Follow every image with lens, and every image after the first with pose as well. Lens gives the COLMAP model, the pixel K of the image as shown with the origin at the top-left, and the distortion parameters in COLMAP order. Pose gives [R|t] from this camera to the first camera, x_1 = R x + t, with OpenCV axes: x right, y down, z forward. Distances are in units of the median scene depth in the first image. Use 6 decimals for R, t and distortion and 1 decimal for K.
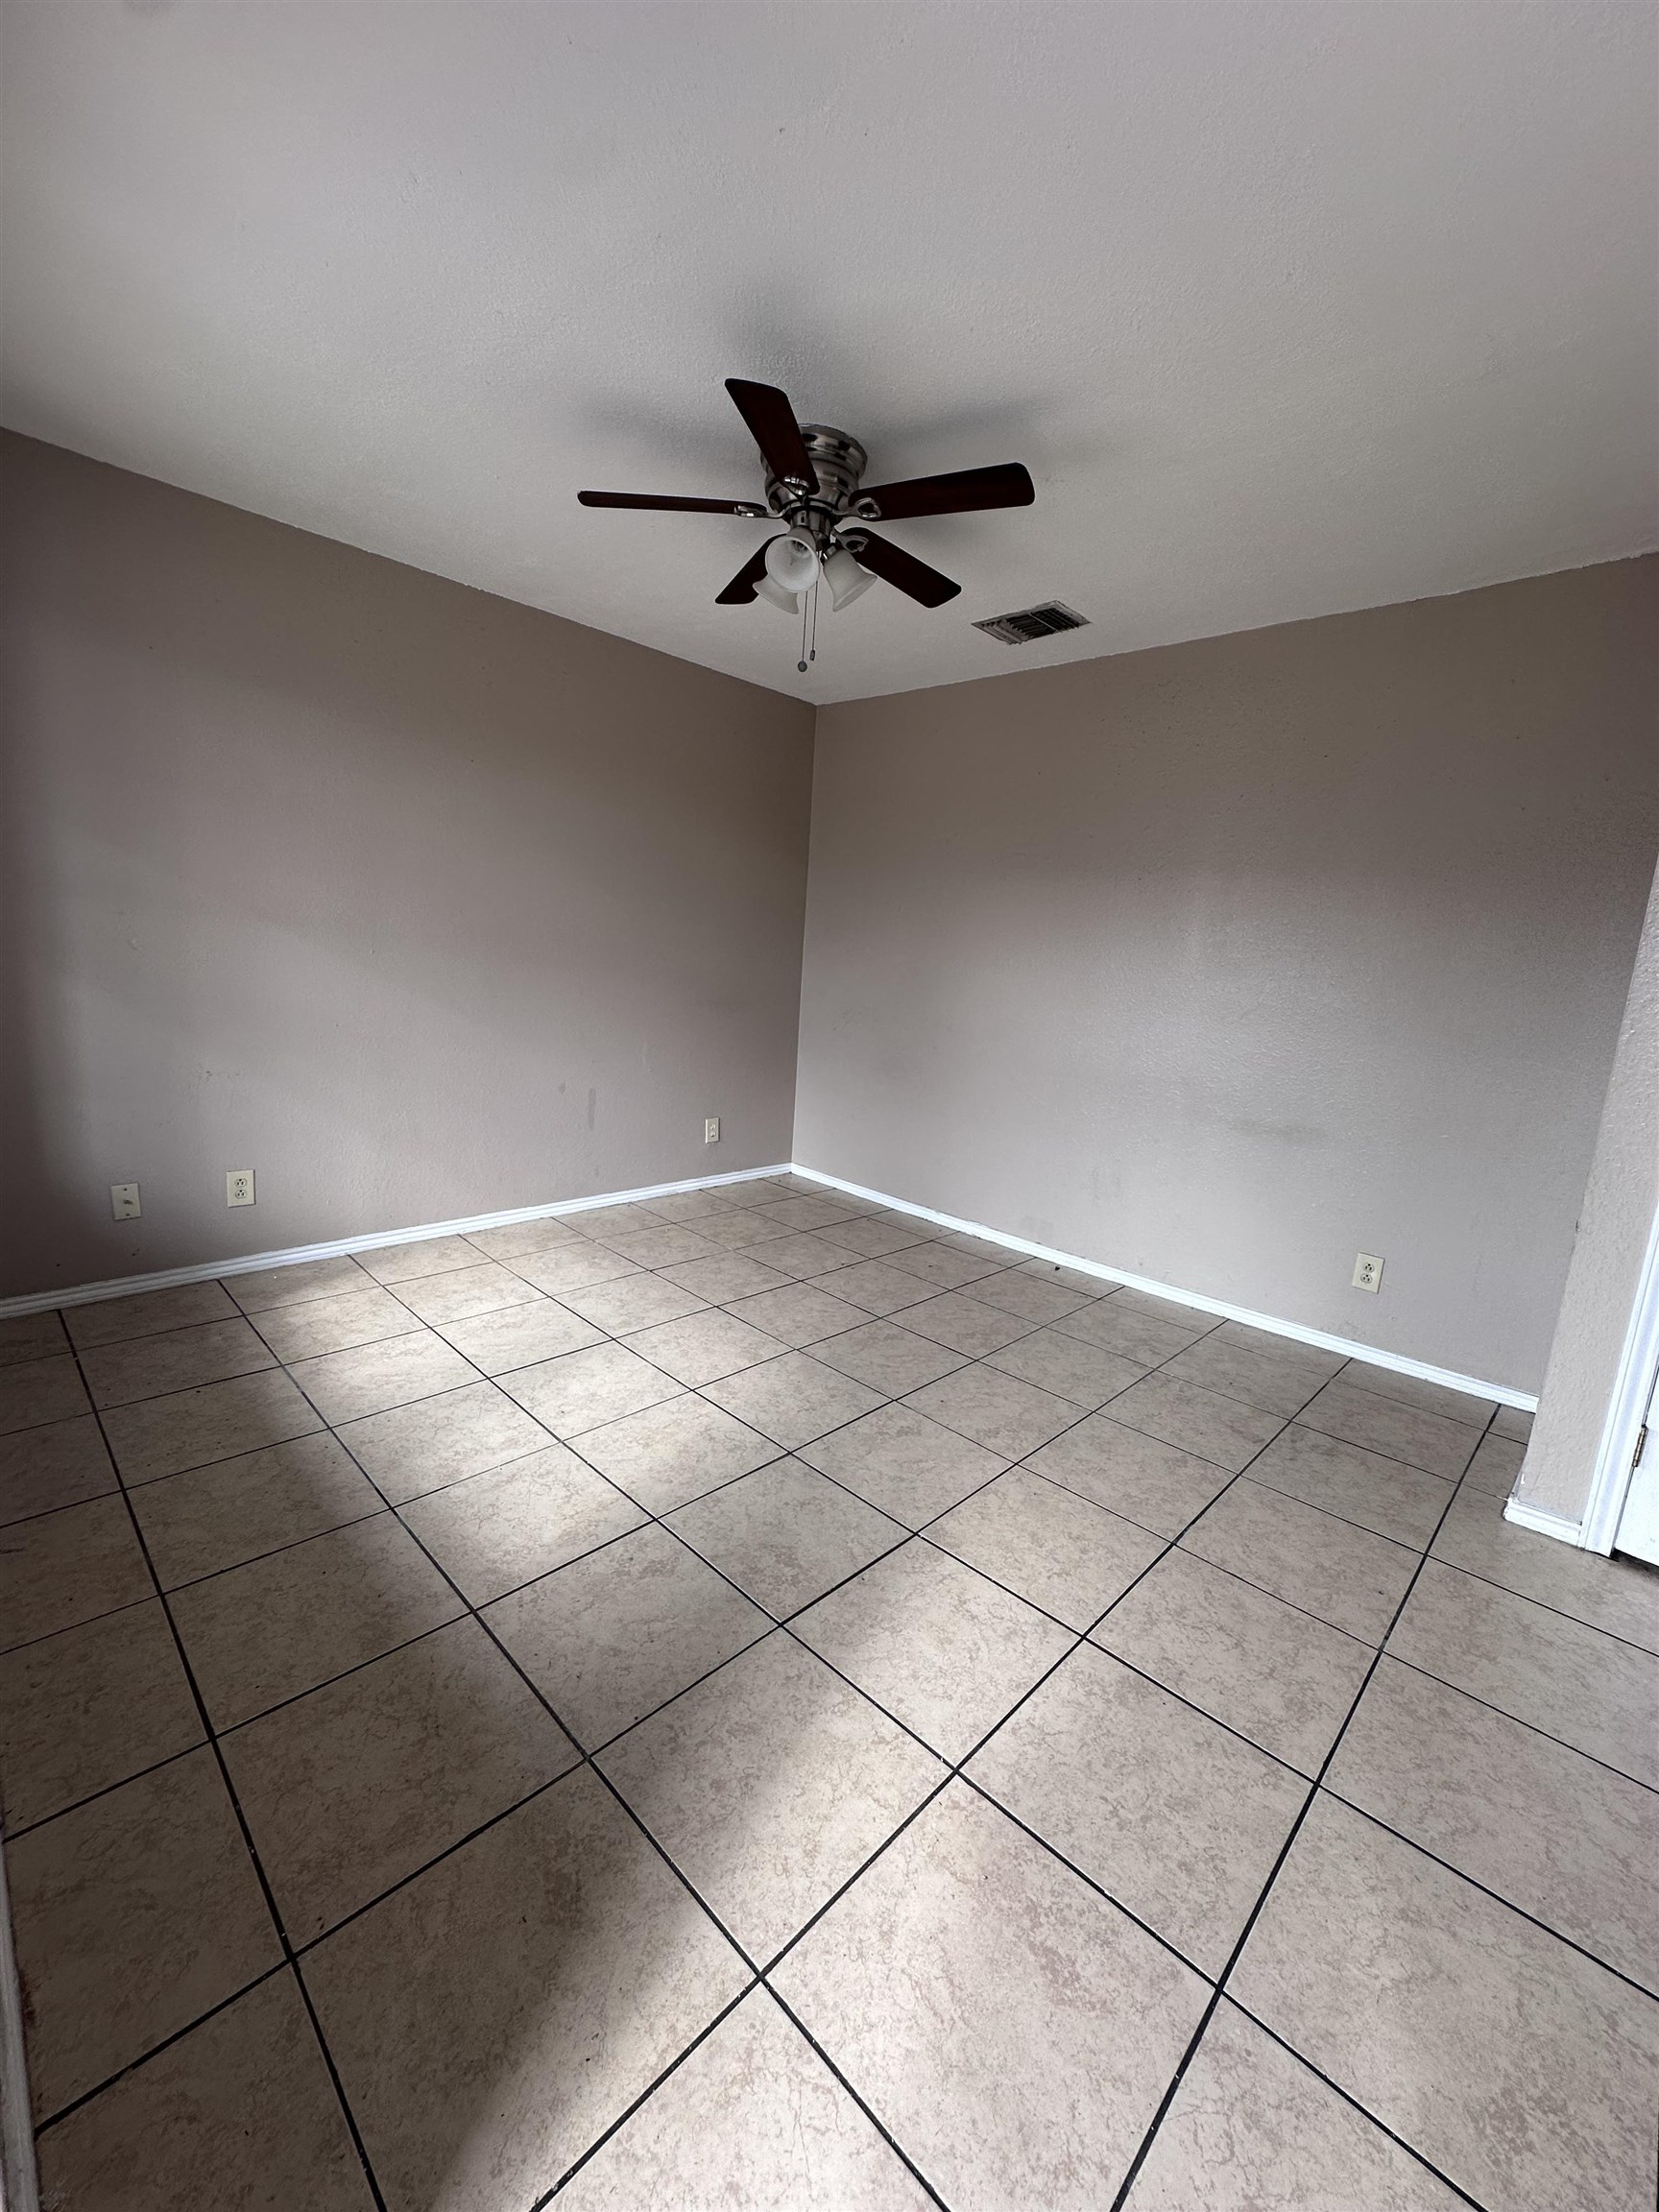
lens RADIAL K [[885.8, 0, 830.4], [0, 885.8, 1103.5], [0, 0, 1]] dist [-0.001019, 0.000033]
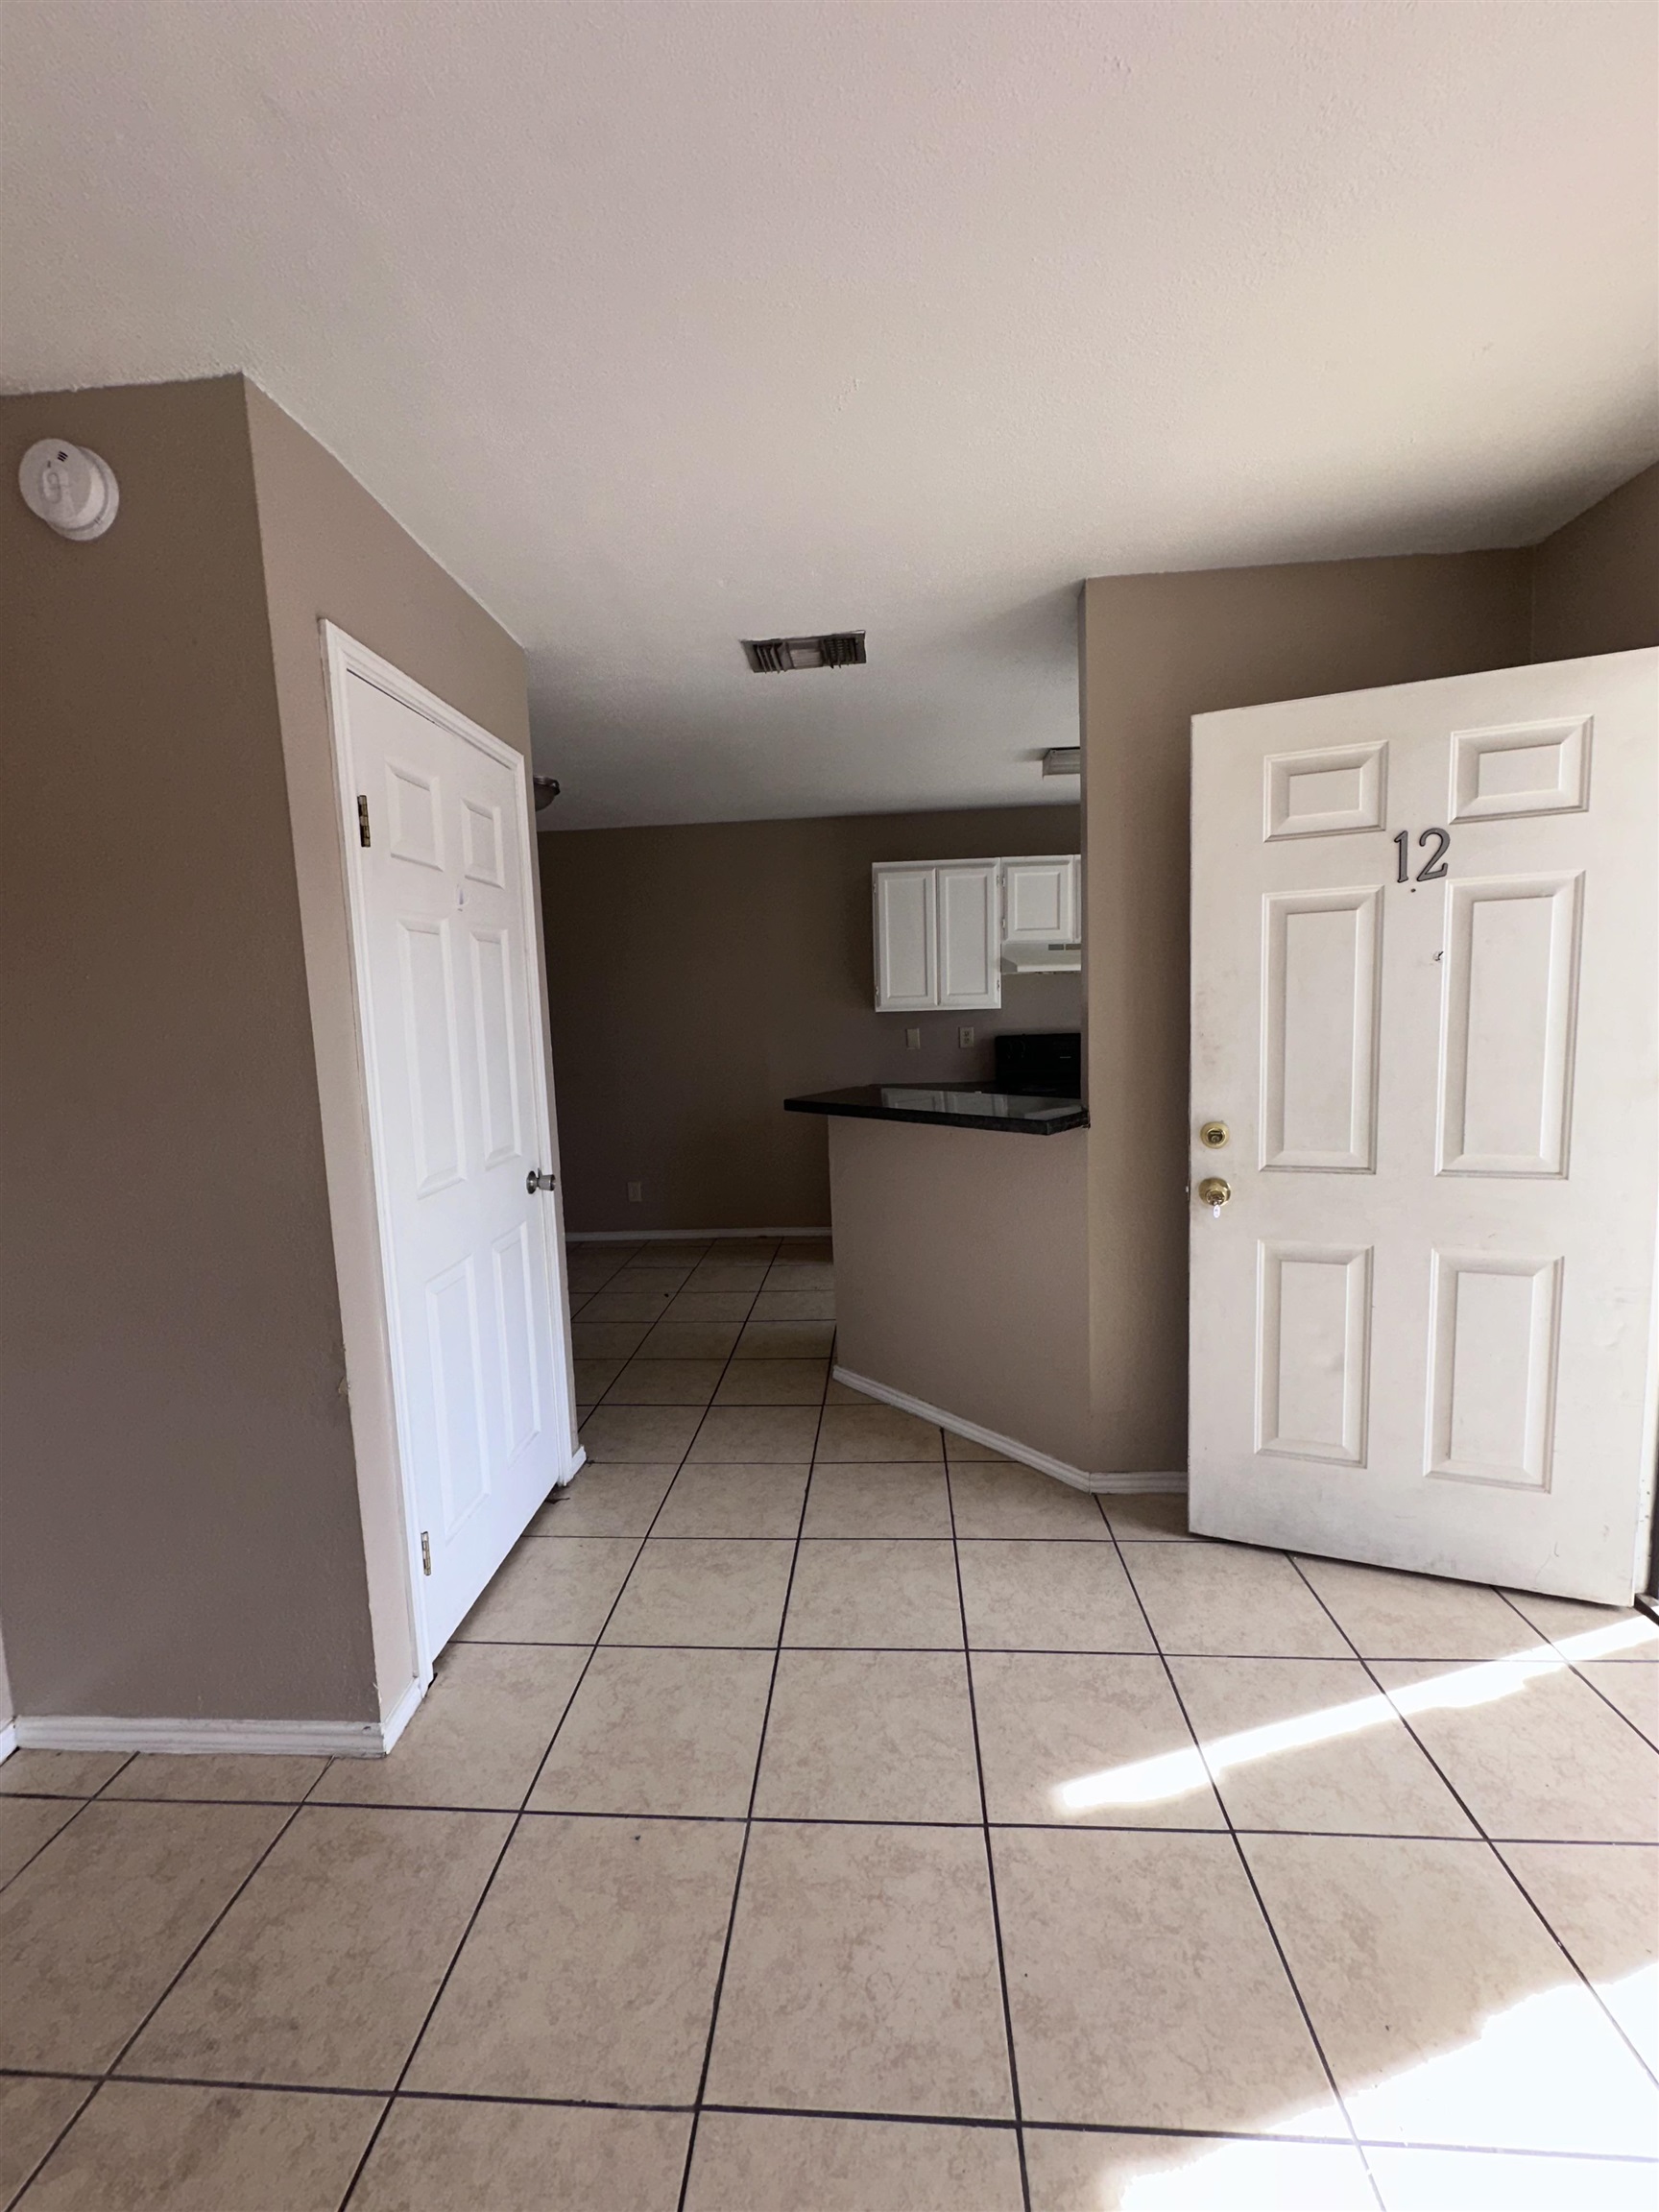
lens RADIAL K [[885.8, 0, 828.2], [0, 885.8, 1102.4], [0, 0, 1]] dist [-0.001019, 0.000033]
pose [[-0.645401, -0.126131, 0.753359, -0.027038], [0.125591, 0.955327, 0.267538, -0.357996], [-0.753449, 0.267284, -0.600728, 1.439339]]
